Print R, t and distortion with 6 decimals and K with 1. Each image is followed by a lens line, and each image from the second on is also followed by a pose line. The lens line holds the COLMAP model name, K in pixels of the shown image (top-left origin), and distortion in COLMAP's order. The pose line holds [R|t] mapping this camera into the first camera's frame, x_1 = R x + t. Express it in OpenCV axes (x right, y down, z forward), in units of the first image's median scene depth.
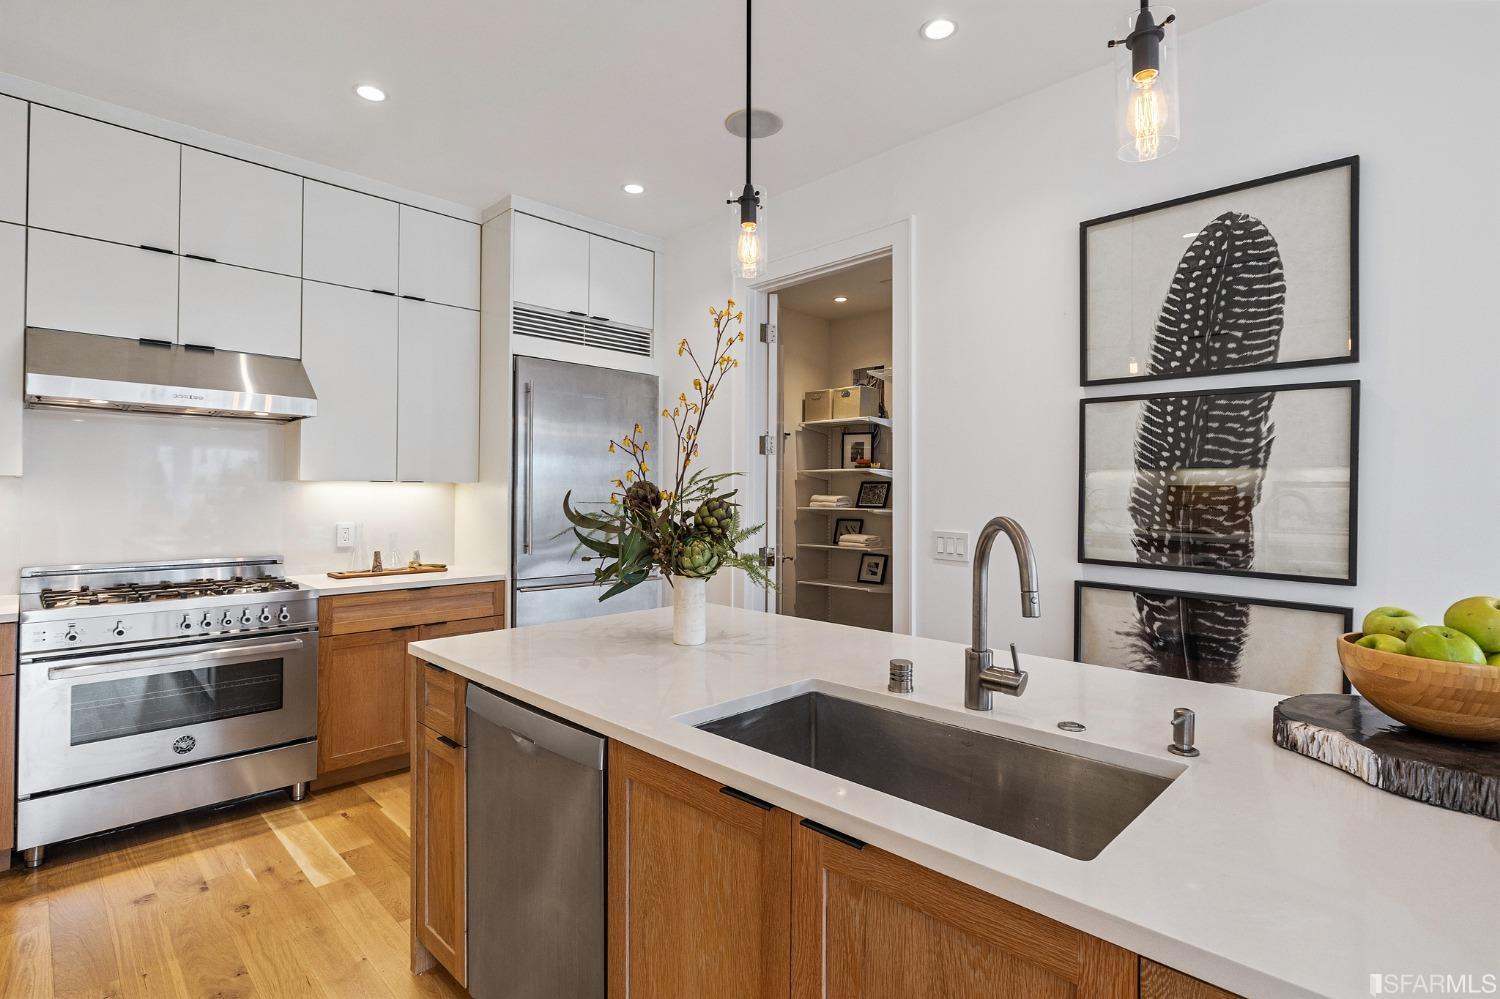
lens RADIAL K [[720.7, 0, 715.6], [0, 720.7, 492.2], [0, 0, 1]] dist [0.003913, 0.000527]
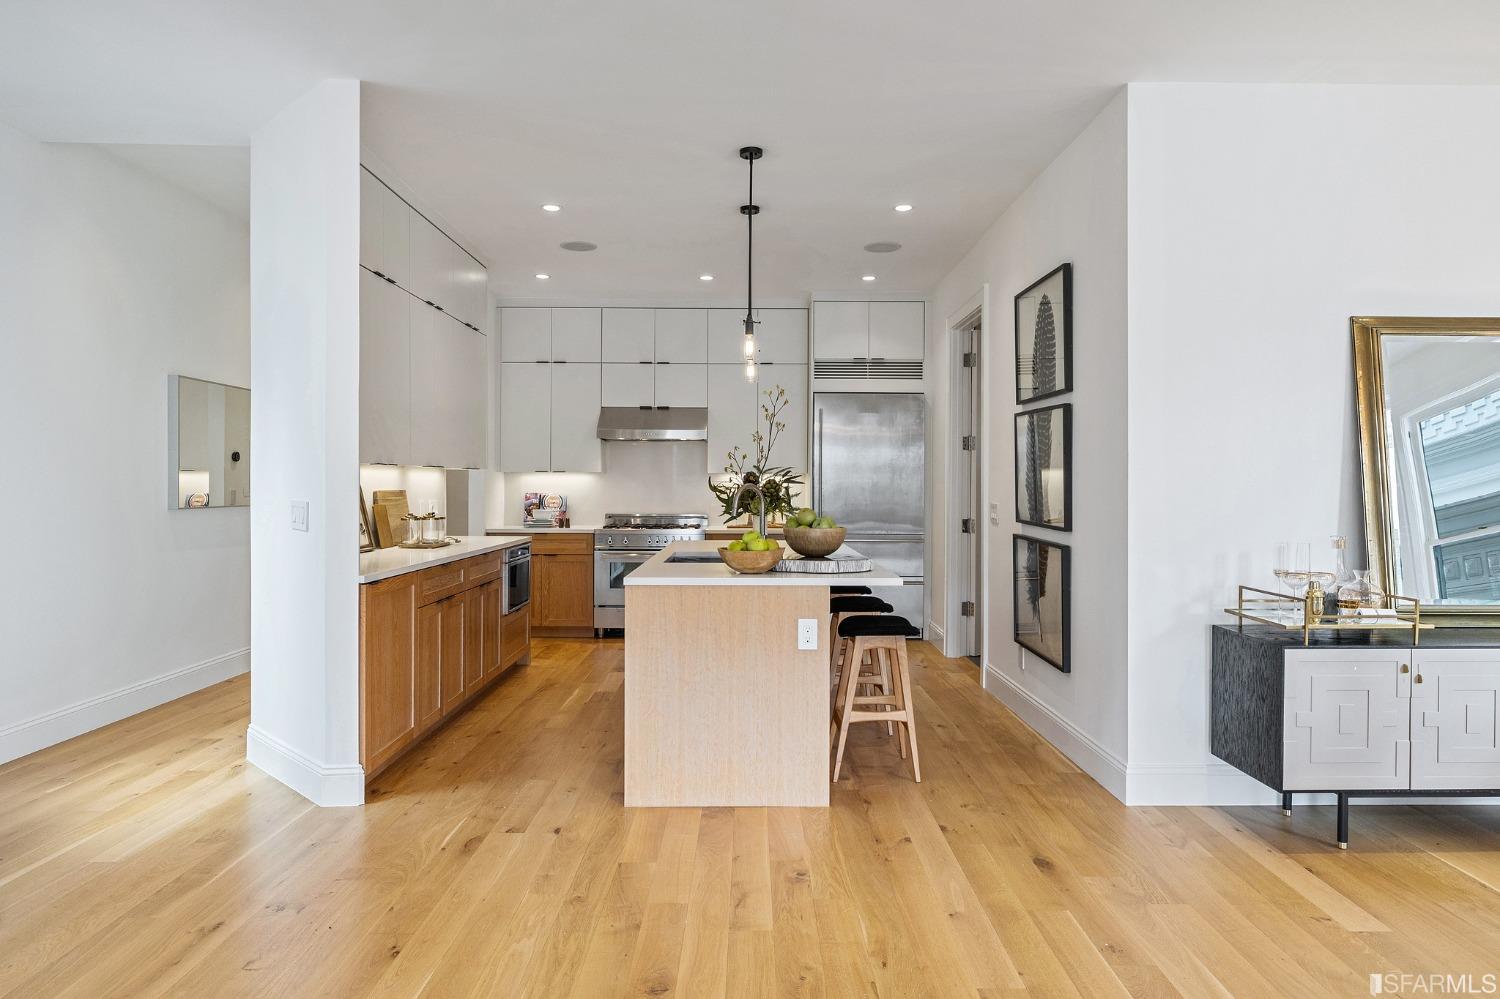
lens RADIAL K [[888.1, 0, 750.0], [0, 888.1, 499.5], [0, 0, 1]] dist [-0.000792, -0.000153]
pose [[0.715978, 0.009314, -0.698060, 1.244885], [0.003447, 0.999852, 0.016876, 0.016057], [0.698114, -0.014490, 0.715840, -0.637629]]
